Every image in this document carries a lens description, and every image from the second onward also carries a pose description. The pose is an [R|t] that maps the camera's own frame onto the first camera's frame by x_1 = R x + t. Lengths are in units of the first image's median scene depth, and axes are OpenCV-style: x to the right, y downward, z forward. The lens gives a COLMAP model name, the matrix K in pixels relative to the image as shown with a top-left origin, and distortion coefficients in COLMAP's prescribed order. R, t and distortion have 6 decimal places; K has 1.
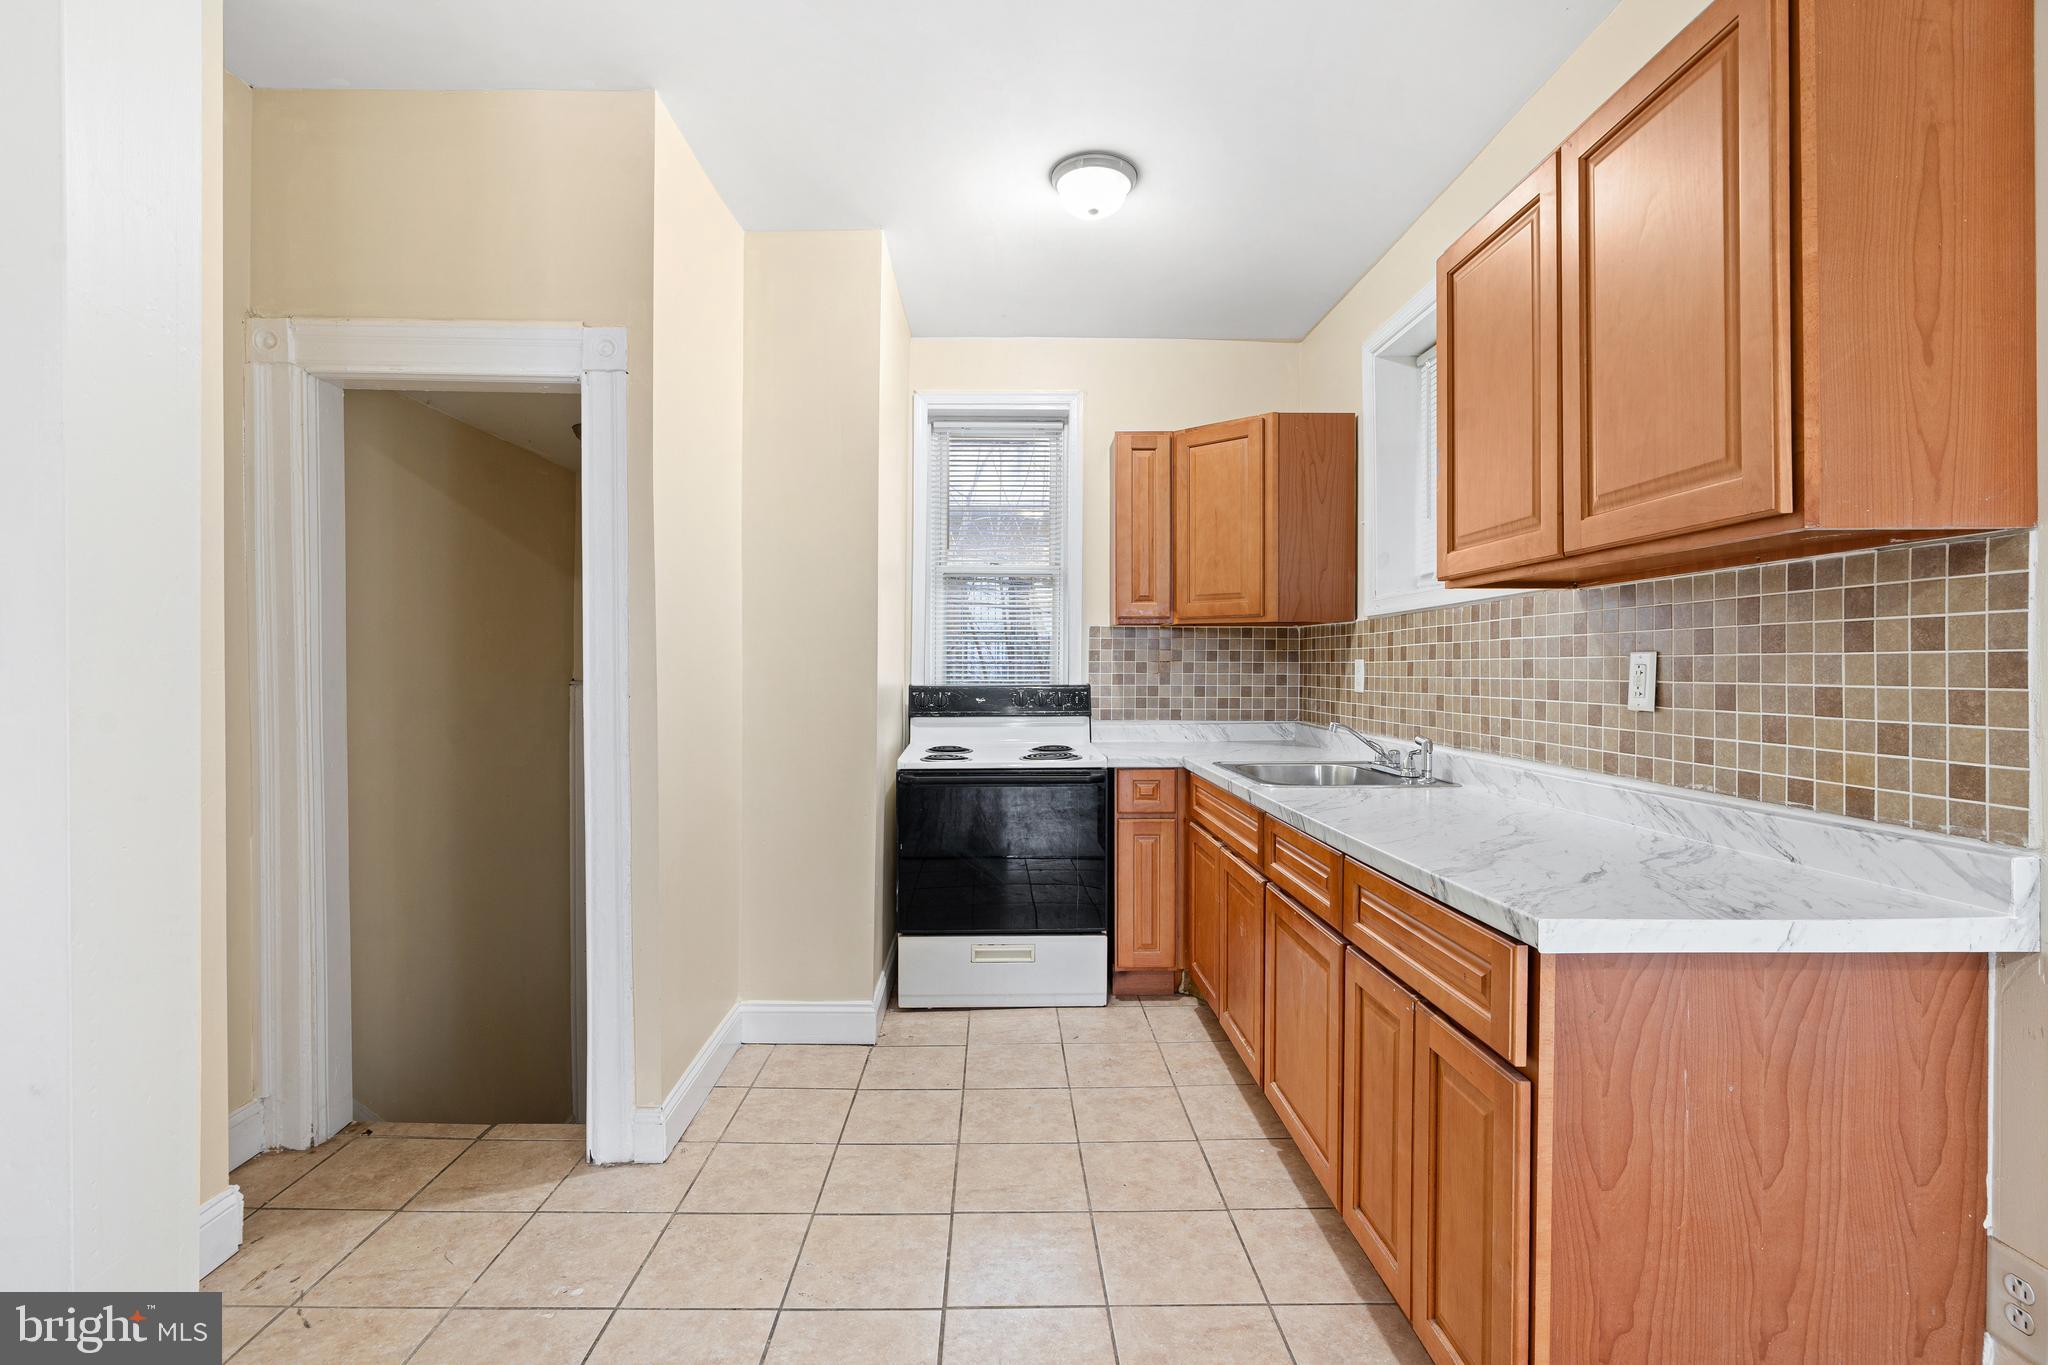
lens RADIAL K [[916.9, 0, 1004.7], [0, 916.9, 662.6], [0, 0, 1]] dist [-0.011063, -0.000603]
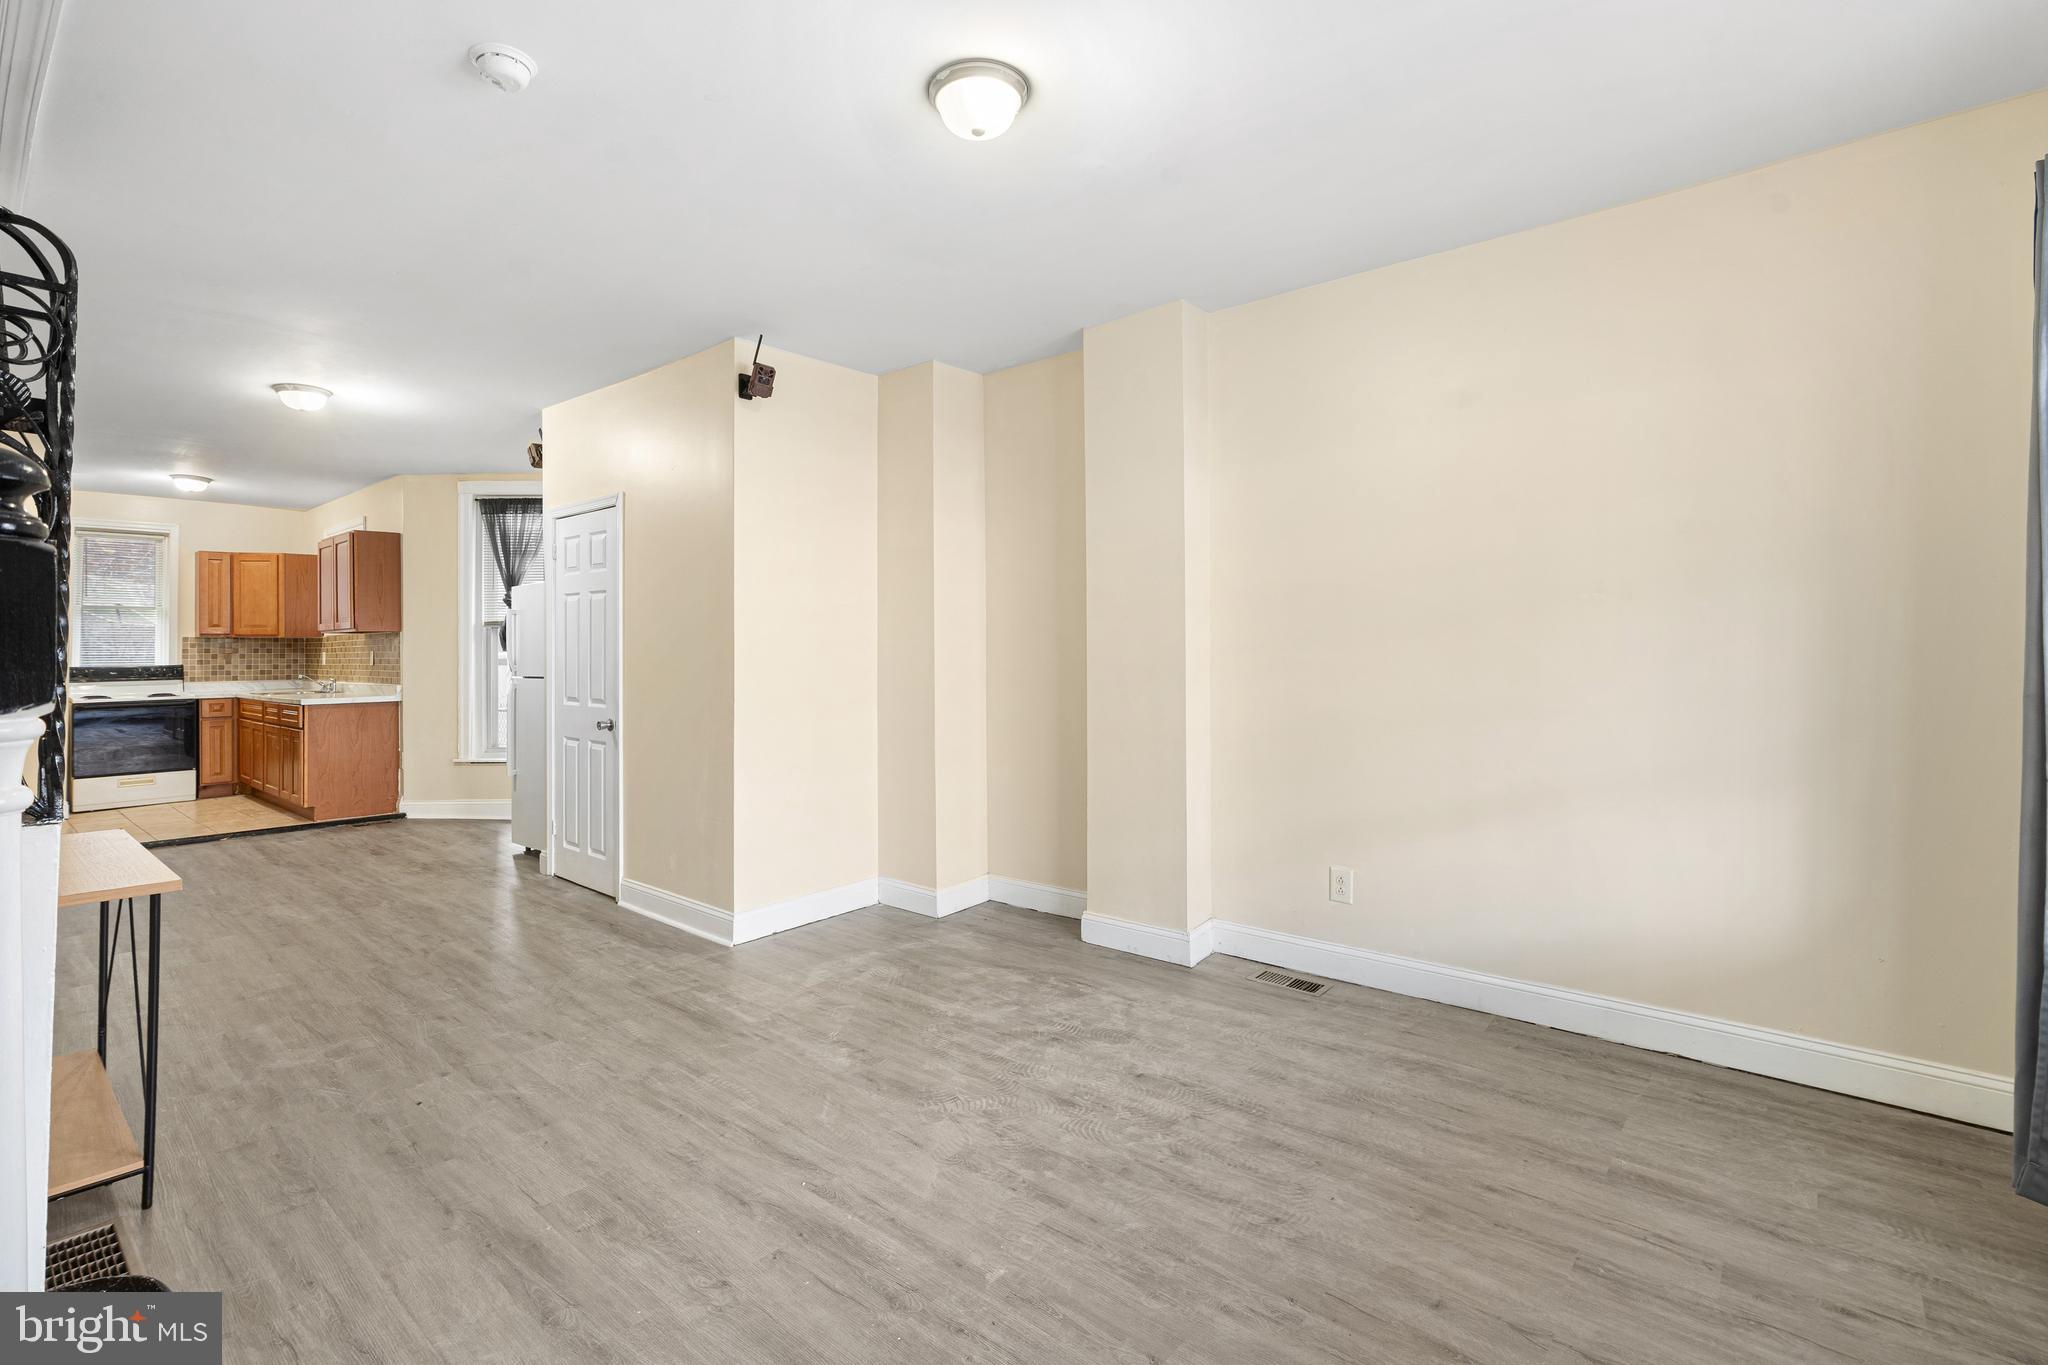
lens RADIAL K [[926.6, 0, 1021.2], [0, 926.6, 644.7], [0, 0, 1]] dist [-0.008407, -0.000021]
pose [[0.650515, -0.002348, 0.759490, -0.278176], [0.004237, 0.999991, -0.000537, -0.014105], [-0.759481, 0.003567, 0.650519, -1.972885]]
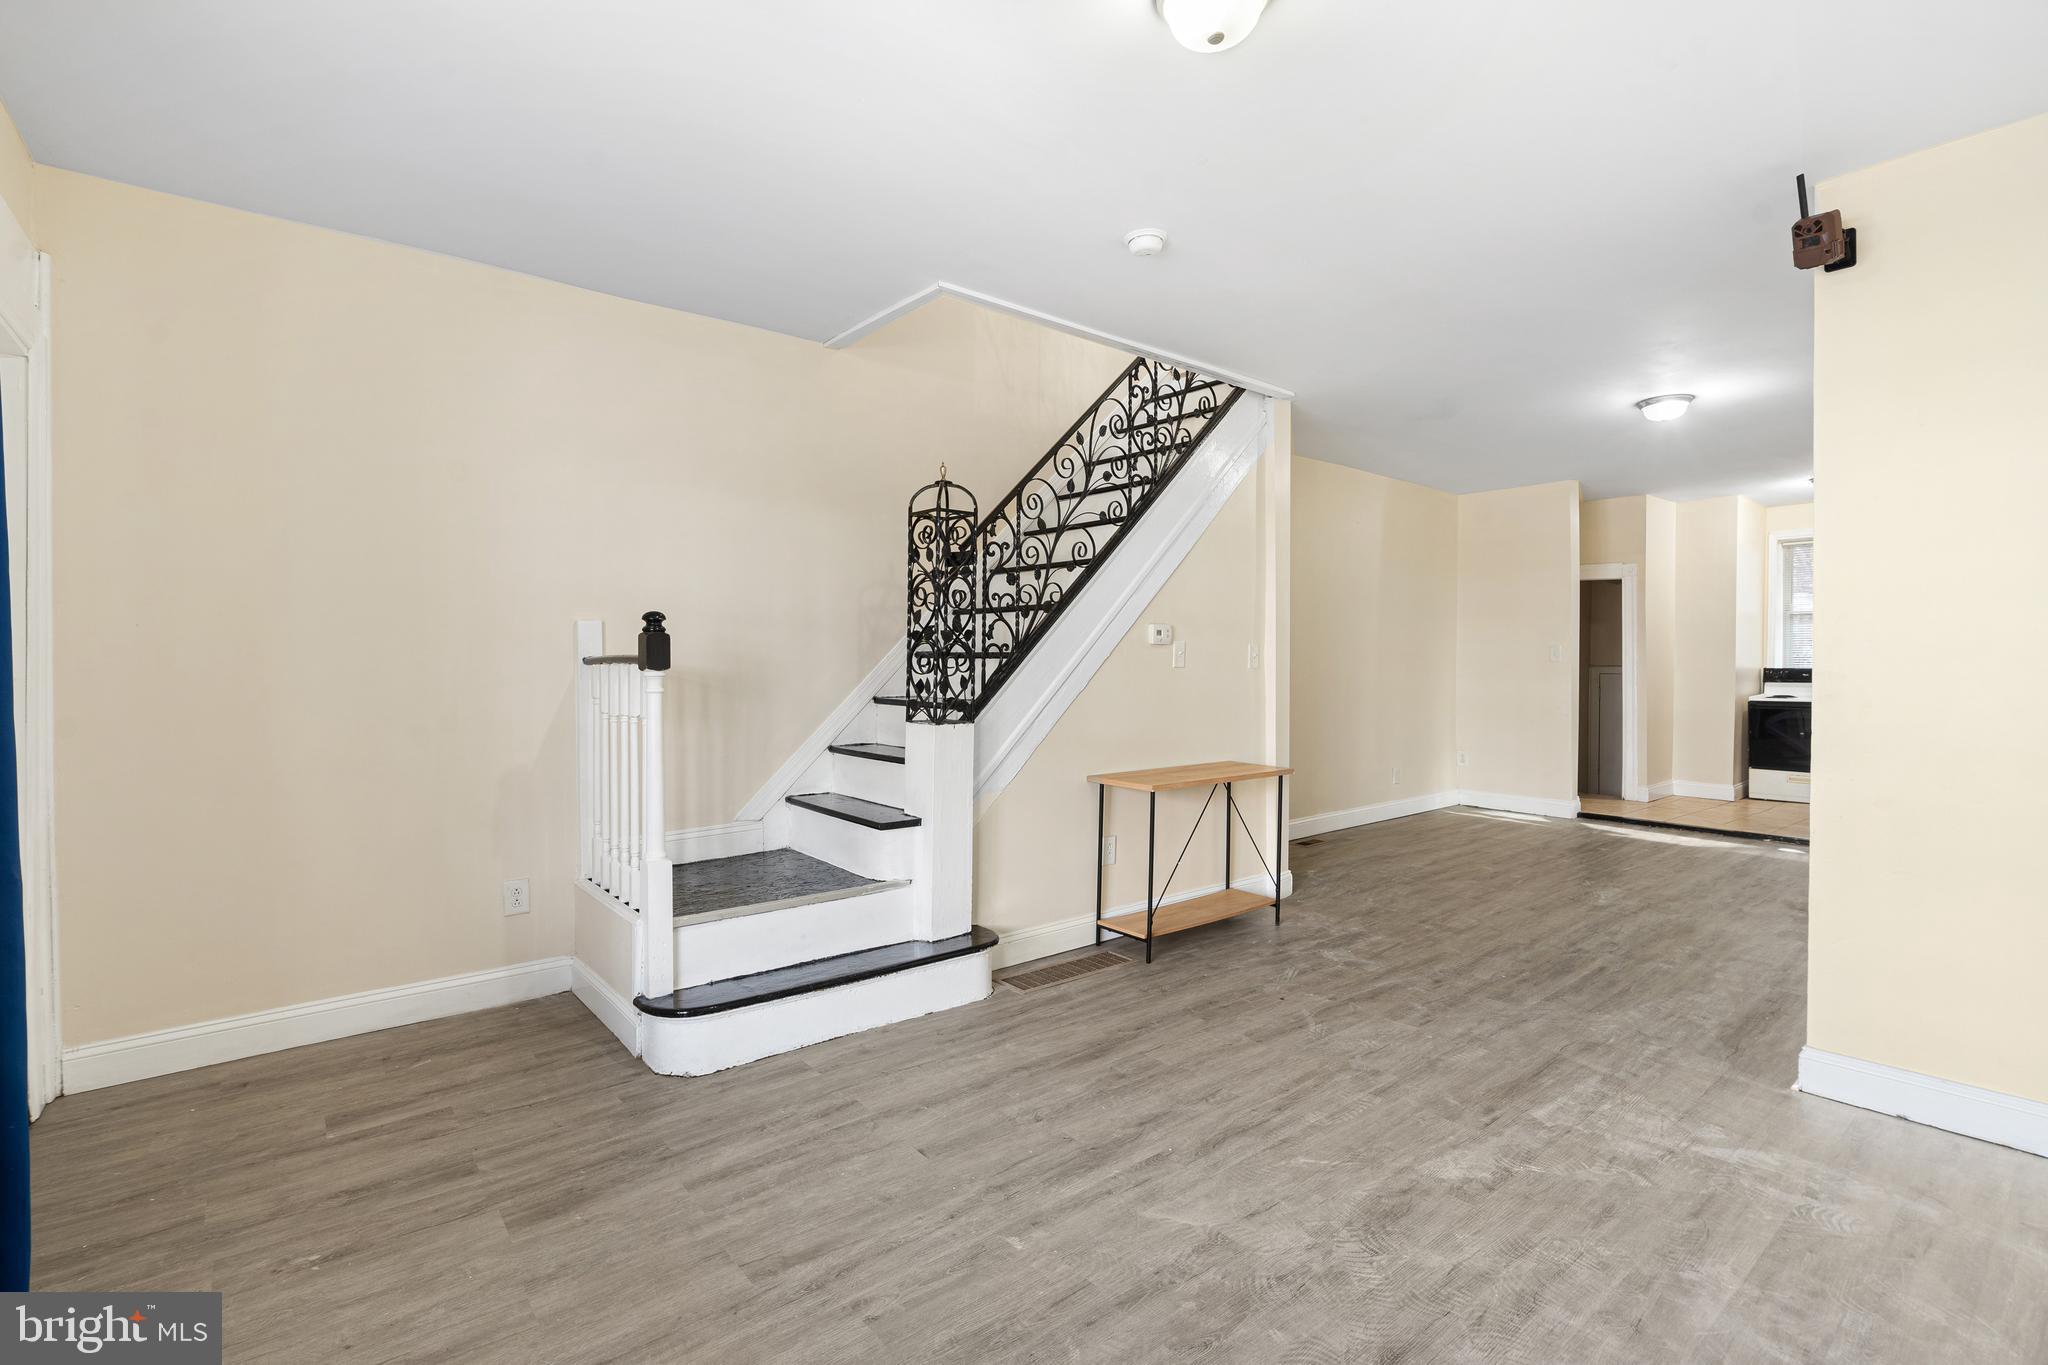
lens RADIAL K [[934.9, 0, 973.5], [0, 934.9, 681.3], [0, 0, 1]] dist [-0.000959, 0.000142]
pose [[0.610826, 0.018355, -0.791552, 0.538312], [0.004343, 0.999639, 0.026532, -0.011569], [0.791753, -0.019644, 0.610526, -1.978392]]
